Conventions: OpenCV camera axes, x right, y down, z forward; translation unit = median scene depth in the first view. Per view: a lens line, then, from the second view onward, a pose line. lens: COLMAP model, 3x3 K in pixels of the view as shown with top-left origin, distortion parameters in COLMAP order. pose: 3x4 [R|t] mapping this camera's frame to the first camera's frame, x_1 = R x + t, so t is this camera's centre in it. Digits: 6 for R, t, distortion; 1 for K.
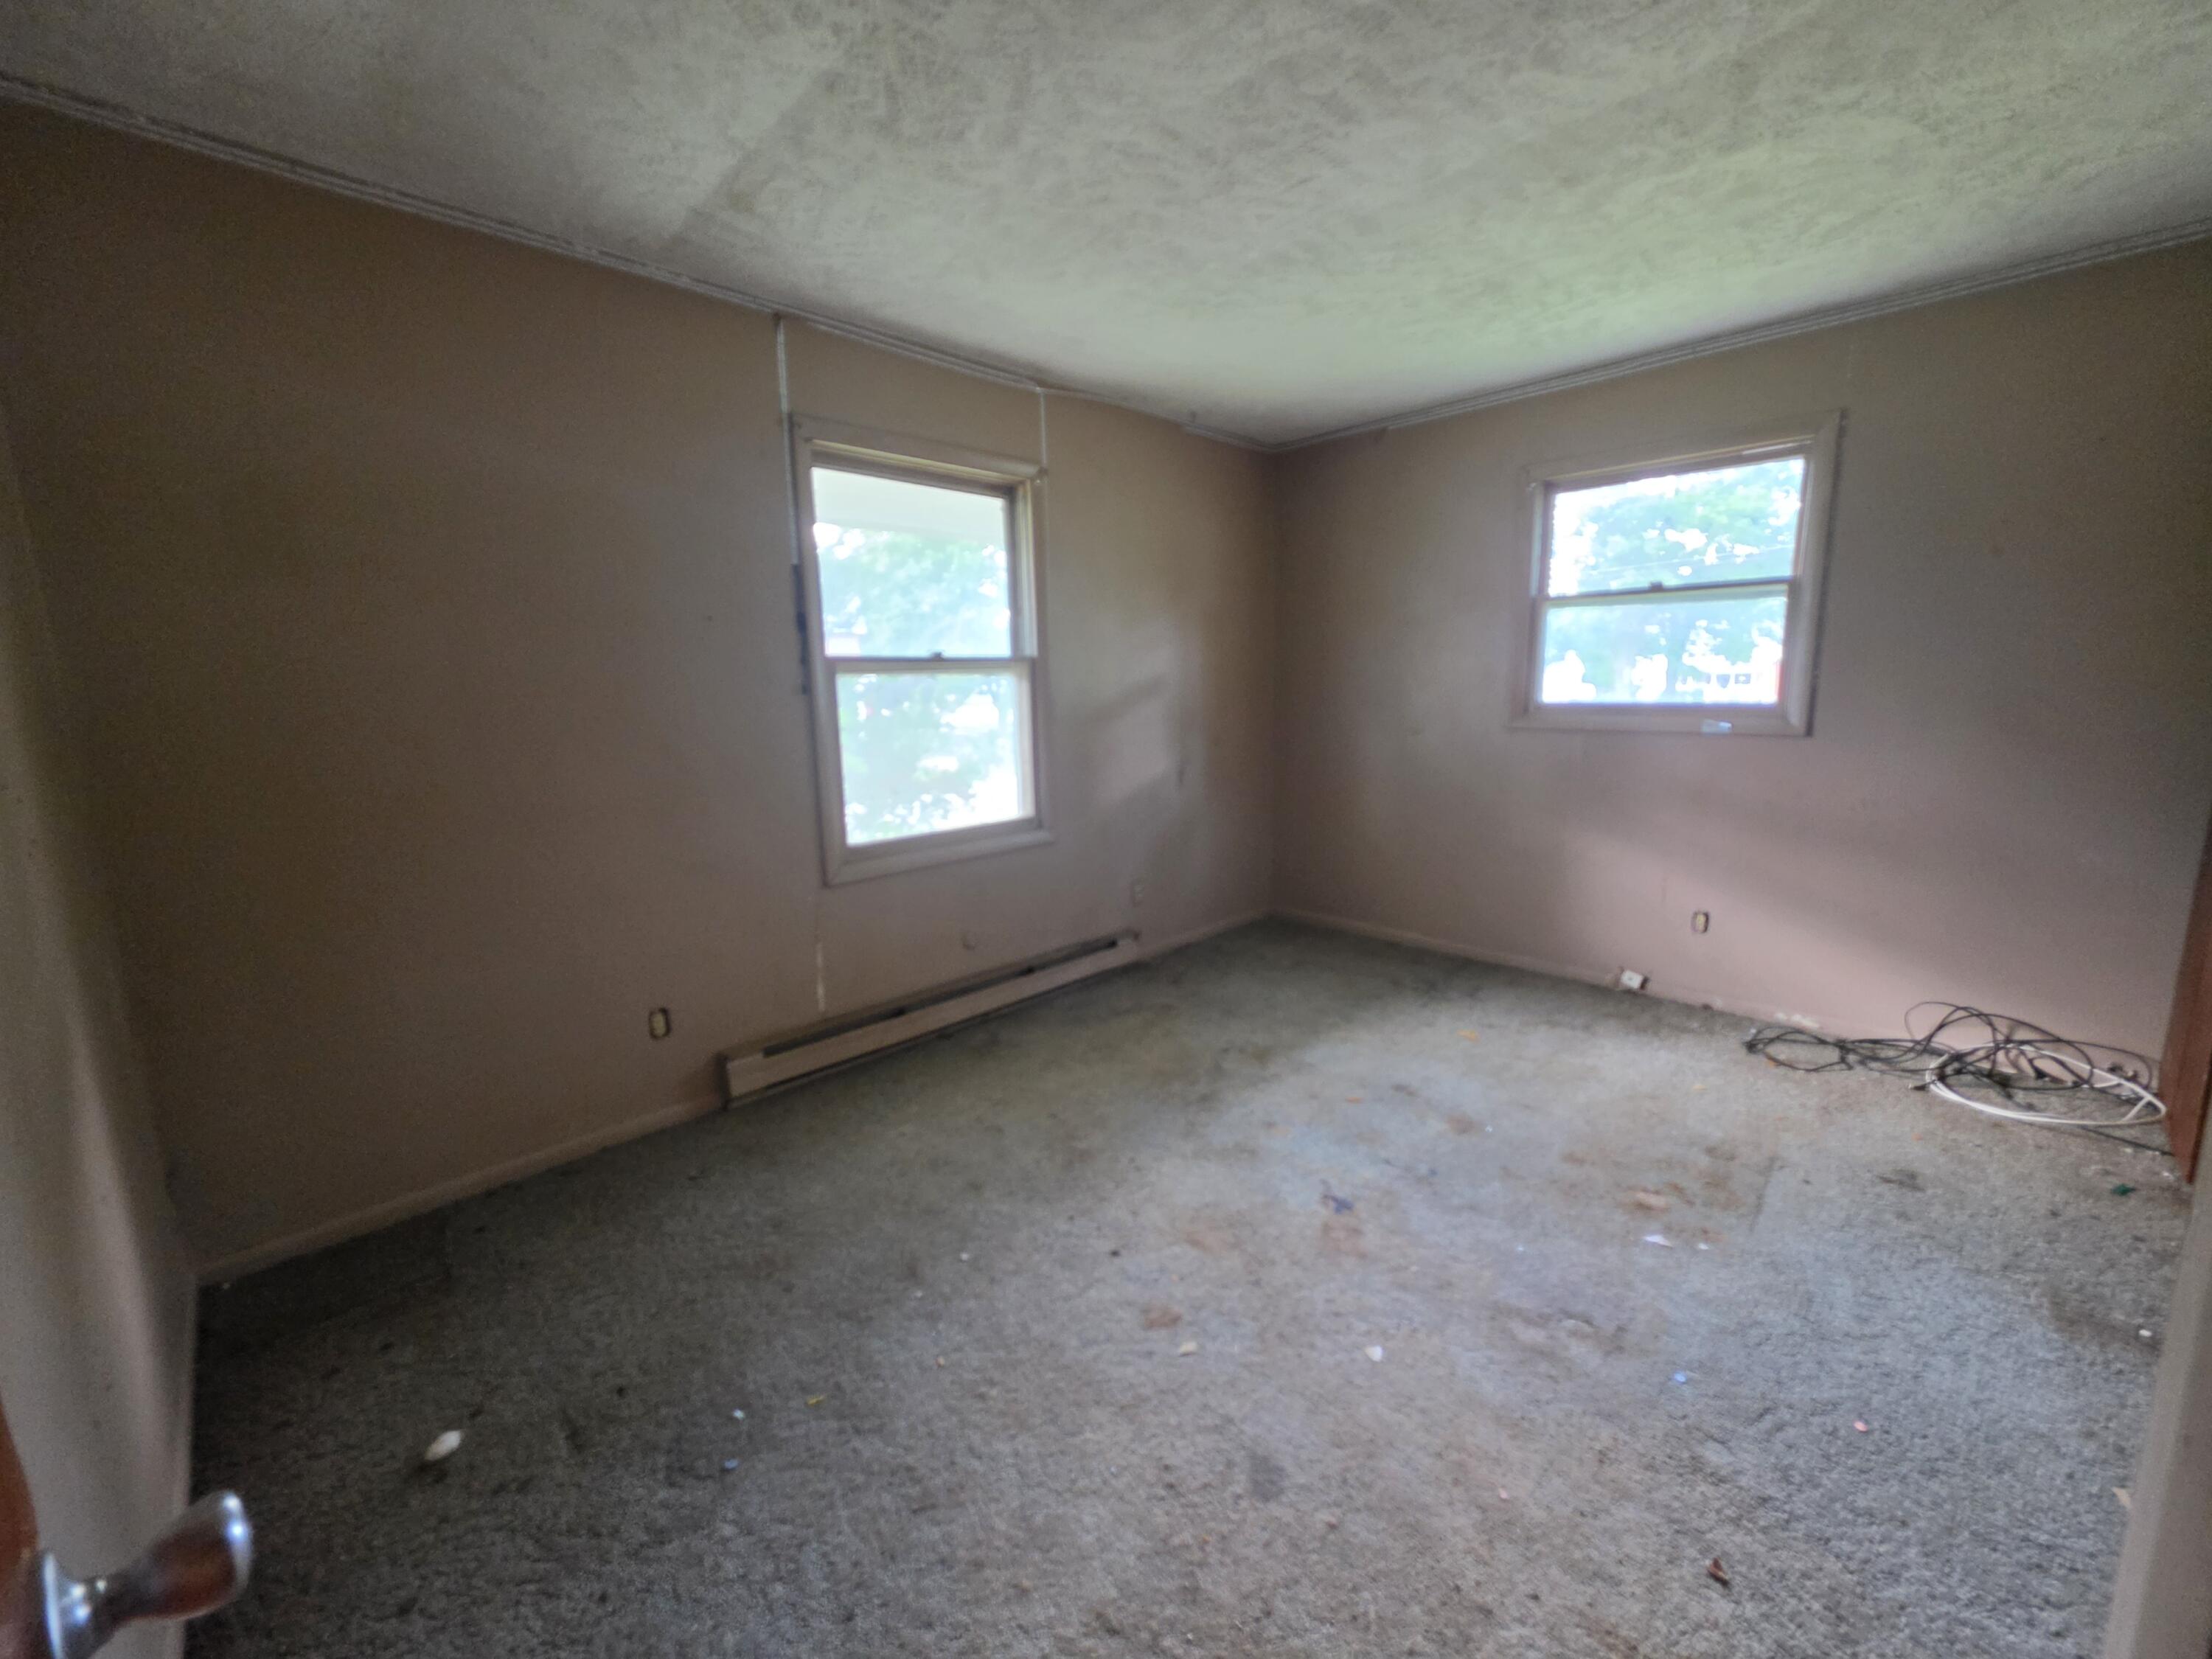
lens RADIAL K [[895.0, 0, 1106.2], [0, 895.0, 832.5], [0, 0, 1]] dist [-0.000949, 0.001603]
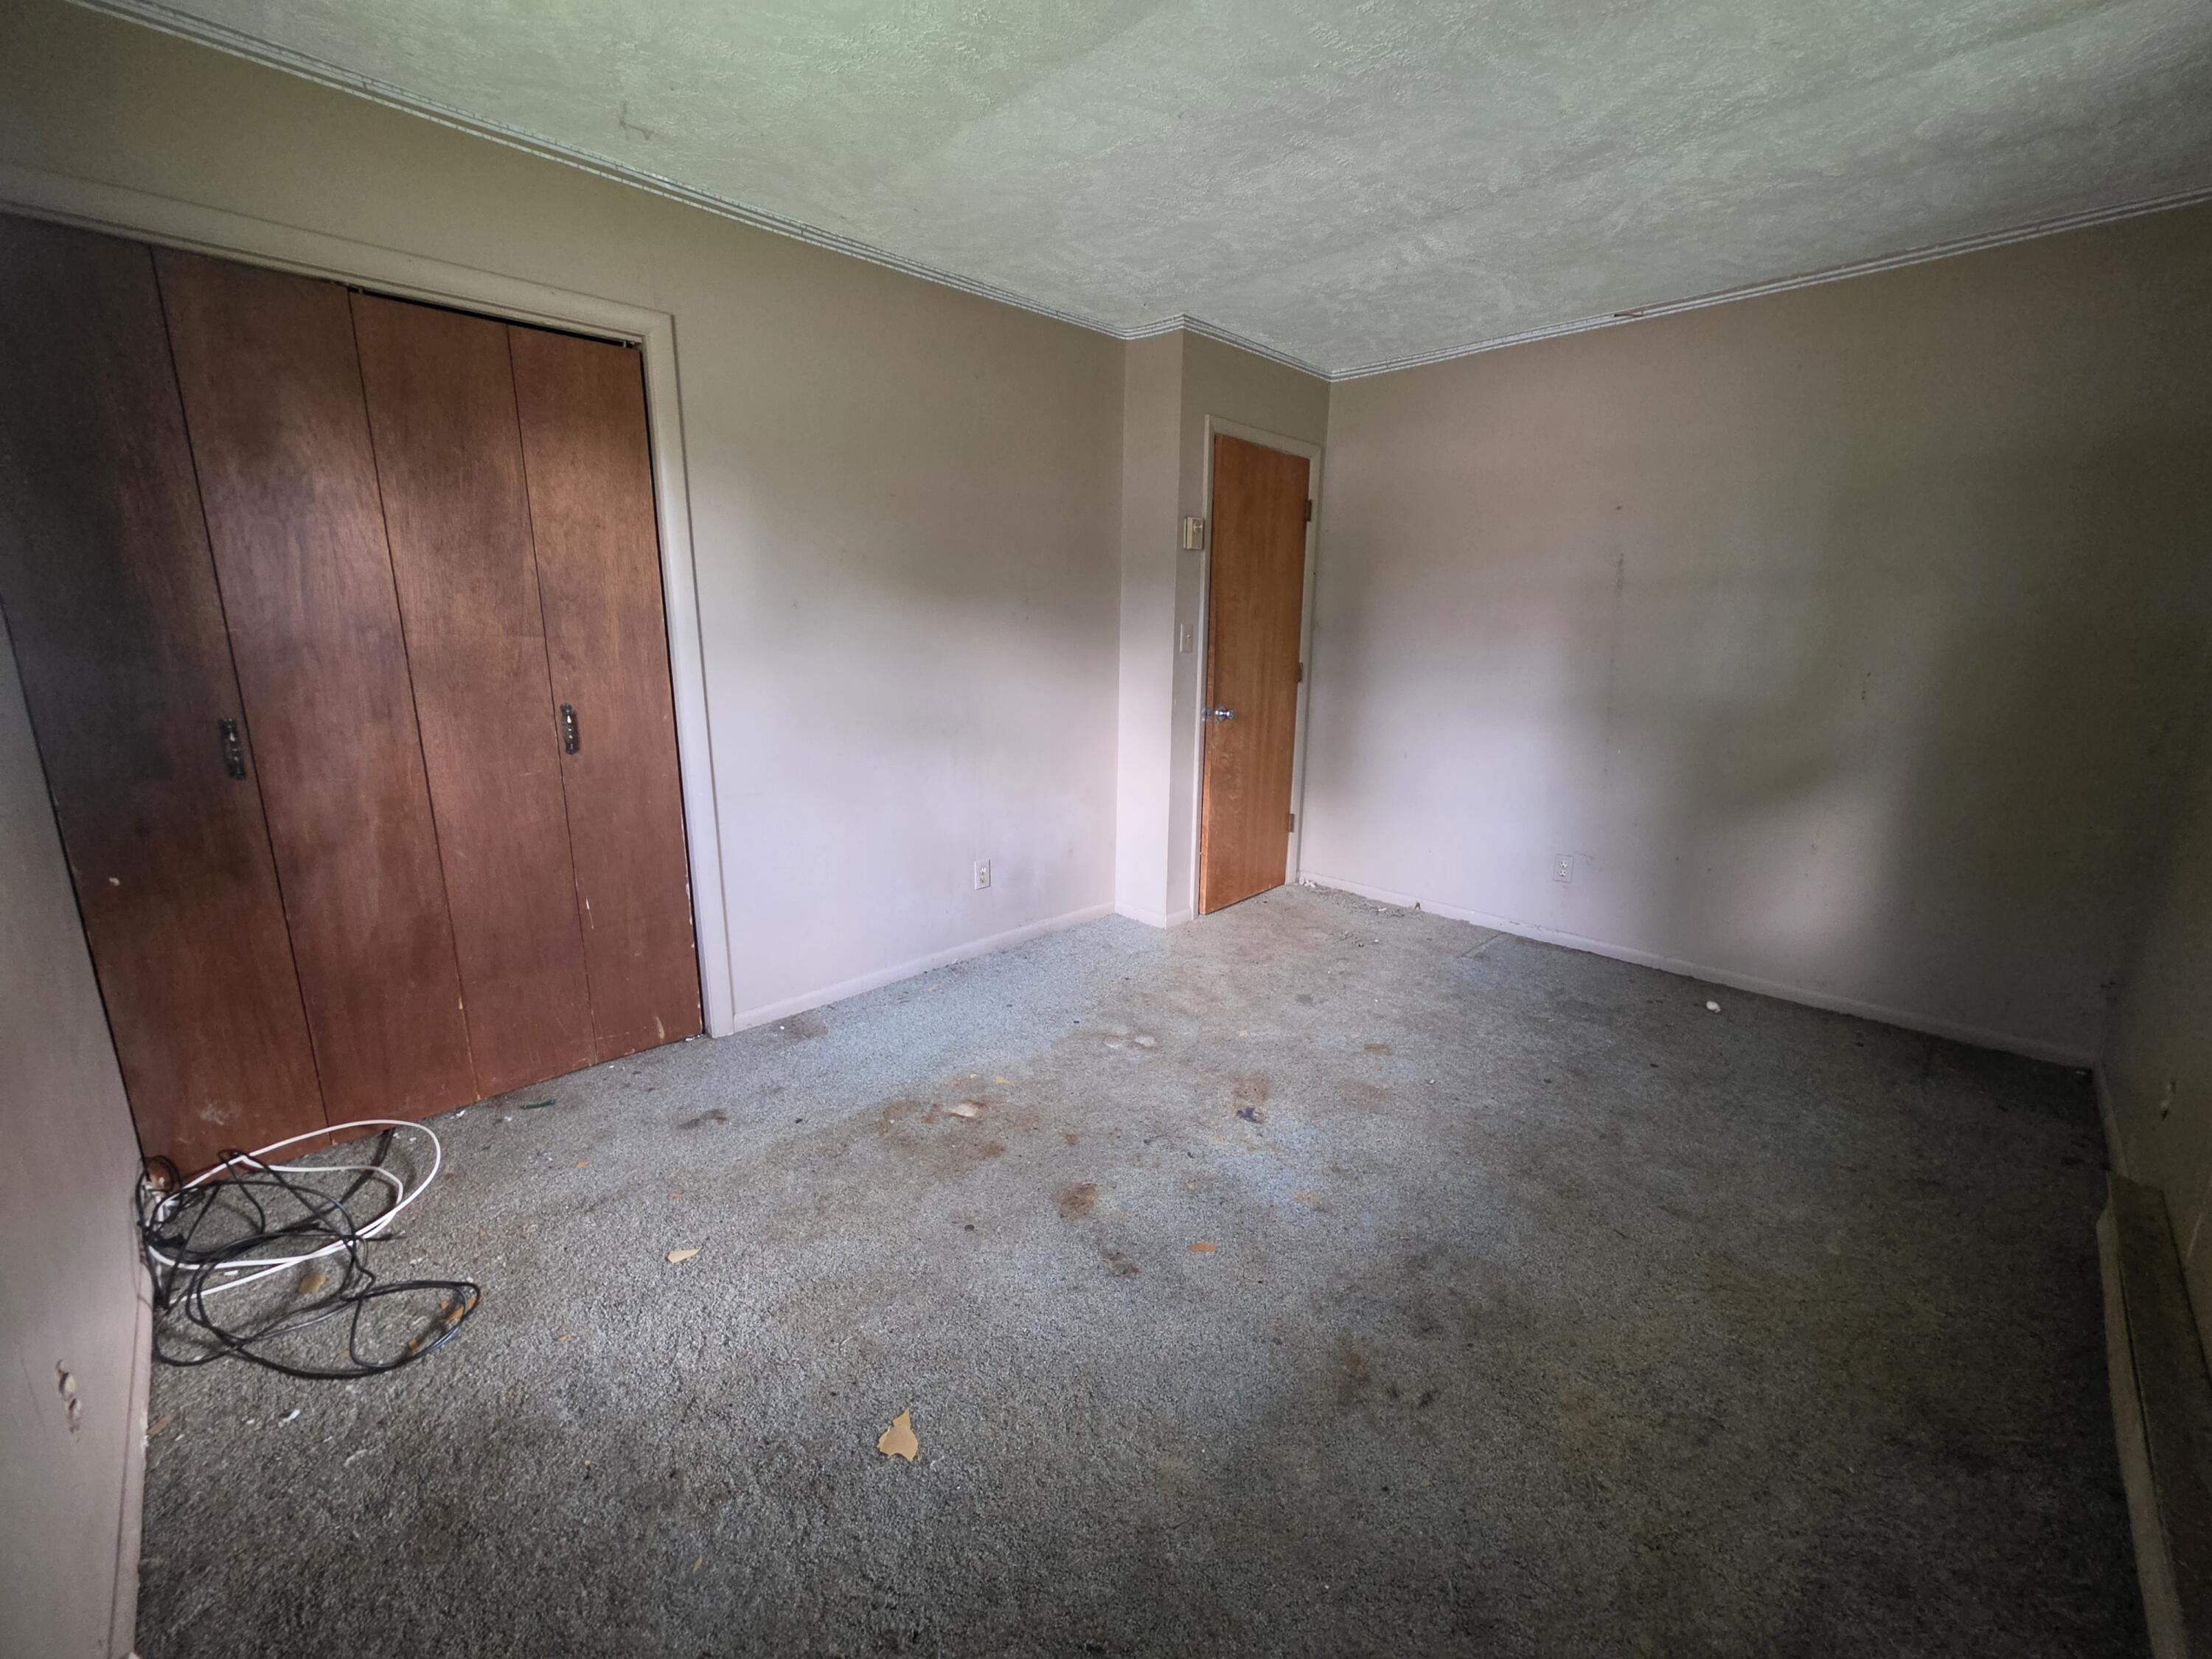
lens RADIAL K [[895.0, 0, 1104.5], [0, 895.0, 825.0], [0, 0, 1]] dist [-0.000949, 0.001603]
pose [[-0.999932, 0.011062, 0.003794, 0.368176], [0.011670, 0.923021, 0.384572, -0.285399], [0.000752, 0.384590, -0.923087, 1.606448]]
